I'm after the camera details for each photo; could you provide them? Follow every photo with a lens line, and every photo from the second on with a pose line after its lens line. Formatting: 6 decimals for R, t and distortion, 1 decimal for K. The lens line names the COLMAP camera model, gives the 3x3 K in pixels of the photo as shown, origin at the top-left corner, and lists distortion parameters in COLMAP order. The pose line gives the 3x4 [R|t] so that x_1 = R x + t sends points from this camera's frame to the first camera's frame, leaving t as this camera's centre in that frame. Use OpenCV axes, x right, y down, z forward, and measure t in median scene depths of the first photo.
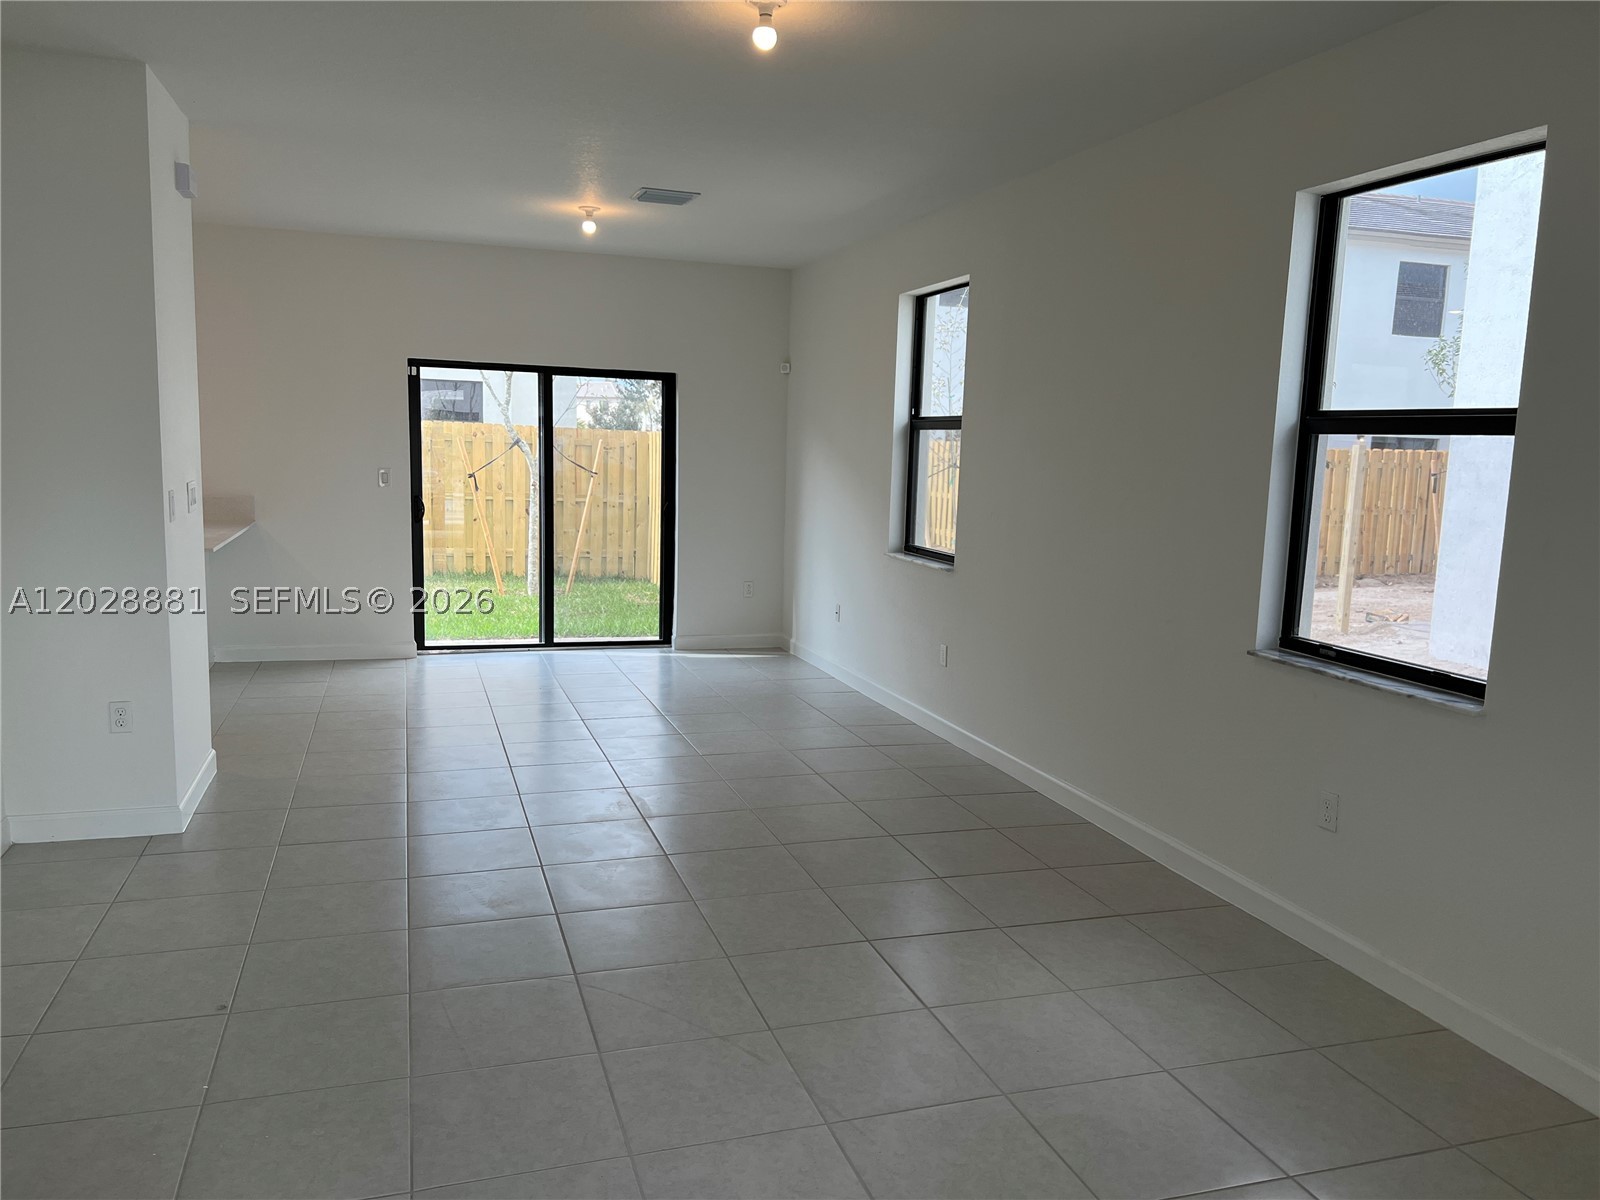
lens RADIAL K [[1270.2, 0, 832.5], [0, 1270.2, 596.9], [0, 0, 1]] dist [0.051499, -0.028519]
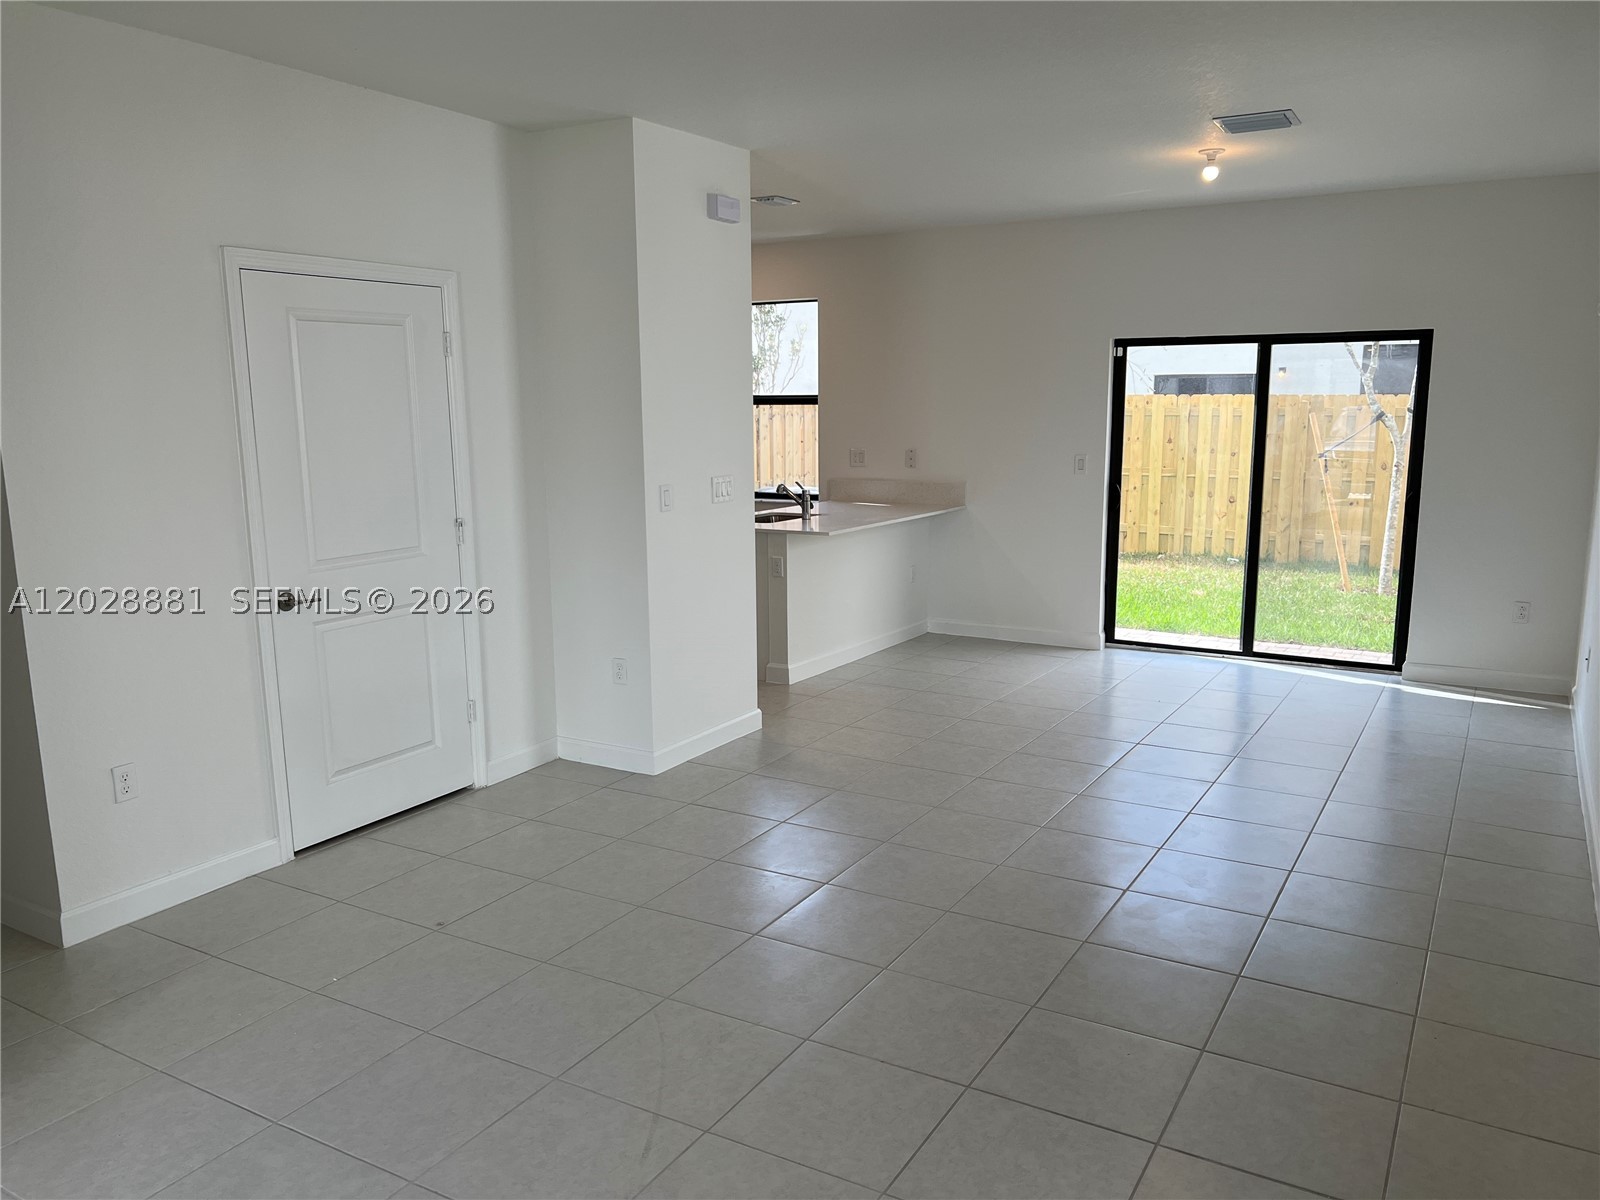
lens RADIAL K [[1270.2, 0, 812.9], [0, 1270.2, 594.9], [0, 0, 1]] dist [0.051499, -0.028519]
pose [[0.637097, 0.086098, -0.765960, 0.268155], [-0.068444, 0.996135, 0.055042, -0.031903], [0.767739, 0.017359, 0.640528, 0.212485]]
